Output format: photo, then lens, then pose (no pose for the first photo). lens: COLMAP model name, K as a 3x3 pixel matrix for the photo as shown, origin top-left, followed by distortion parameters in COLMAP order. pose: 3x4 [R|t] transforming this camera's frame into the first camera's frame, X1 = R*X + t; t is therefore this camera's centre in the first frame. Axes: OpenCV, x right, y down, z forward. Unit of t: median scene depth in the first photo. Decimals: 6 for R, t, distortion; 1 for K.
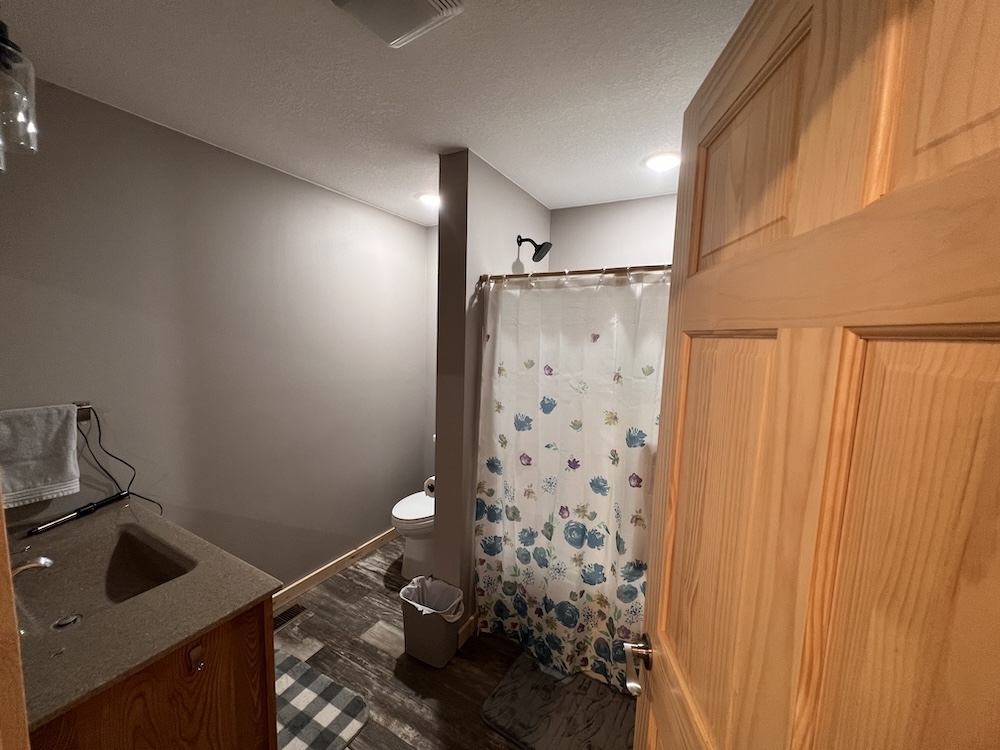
lens RADIAL K [[397.8, 0, 501.4], [0, 397.8, 375.8], [0, 0, 1]] dist [-0.000517, 0.000125]
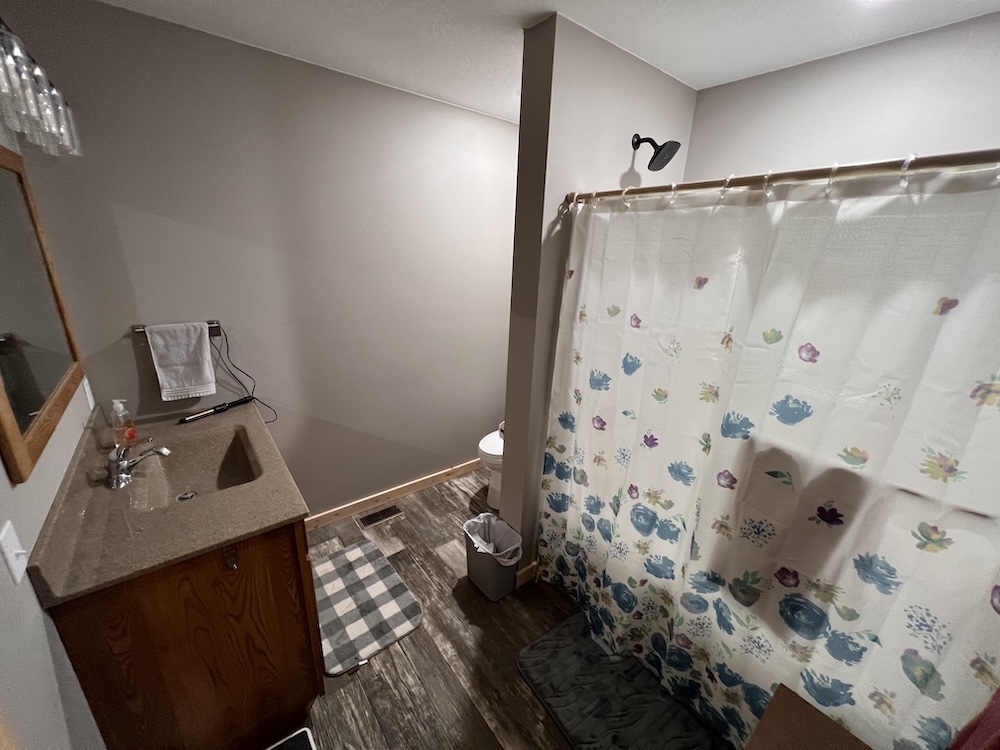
lens RADIAL K [[397.8, 0, 501.4], [0, 397.8, 375.8], [0, 0, 1]] dist [-0.000517, 0.000125]
pose [[0.925376, 0.127115, -0.357100, 0.168000], [-0.055412, 0.977338, 0.204306, -0.054190], [0.374978, -0.169272, 0.911449, 0.167716]]
